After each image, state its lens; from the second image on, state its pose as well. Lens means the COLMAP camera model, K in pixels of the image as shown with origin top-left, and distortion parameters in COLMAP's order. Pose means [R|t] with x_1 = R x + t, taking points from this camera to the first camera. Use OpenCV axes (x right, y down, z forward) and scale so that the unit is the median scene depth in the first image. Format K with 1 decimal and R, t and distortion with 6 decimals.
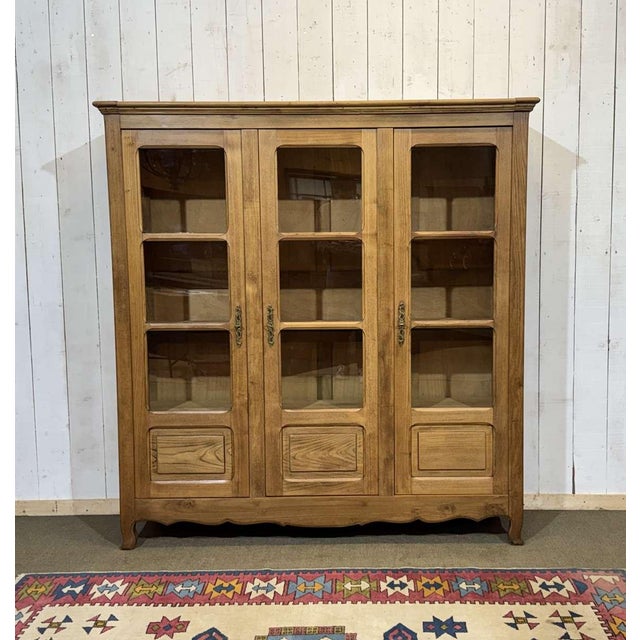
lens RADIAL K [[808.1, 0, 351.9], [0, 808.1, 320.5], [0, 0, 1]] dist [0.206748, -0.477566]
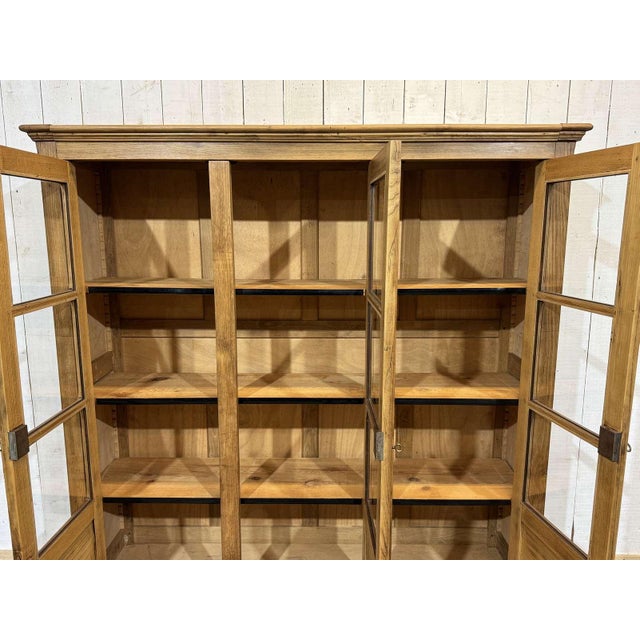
lens RADIAL K [[538.8, 0, 319.5], [0, 538.8, 323.1], [0, 0, 1]] dist [0.126936, -0.238964]
pose [[0.999895, 0.011567, -0.008723, -0.022951], [-0.010849, 0.996870, 0.078308, -0.125653], [0.009601, -0.078205, 0.996891, 0.486309]]
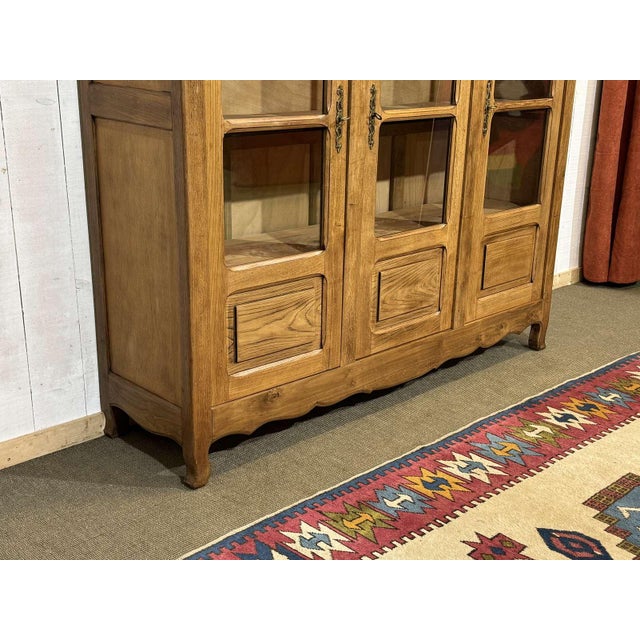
lens RADIAL K [[862.0, 0, 320.4], [0, 862.0, 323.5], [0, 0, 1]] dist [0.131545, -0.049732]
pose [[0.722545, -0.194250, 0.663472, -0.693148], [0.042450, 0.970368, 0.237872, -0.000198], [-0.690019, -0.143709, 0.709381, 0.529963]]
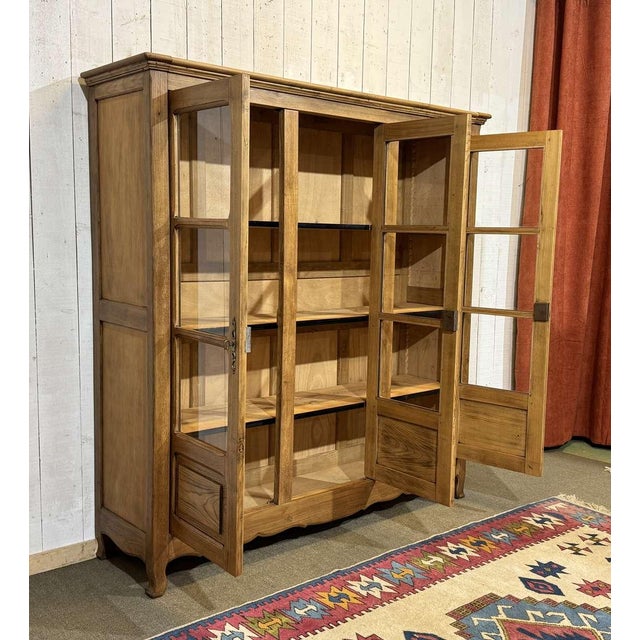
lens RADIAL K [[779.6, 0, 335.9], [0, 779.6, 321.0], [0, 0, 1]] dist [0.189572, -0.439115]
pose [[0.752286, -0.050453, 0.656902, -0.721993], [0.036502, 0.998724, 0.034904, -0.024904], [-0.657825, -0.002279, 0.753168, 0.305589]]
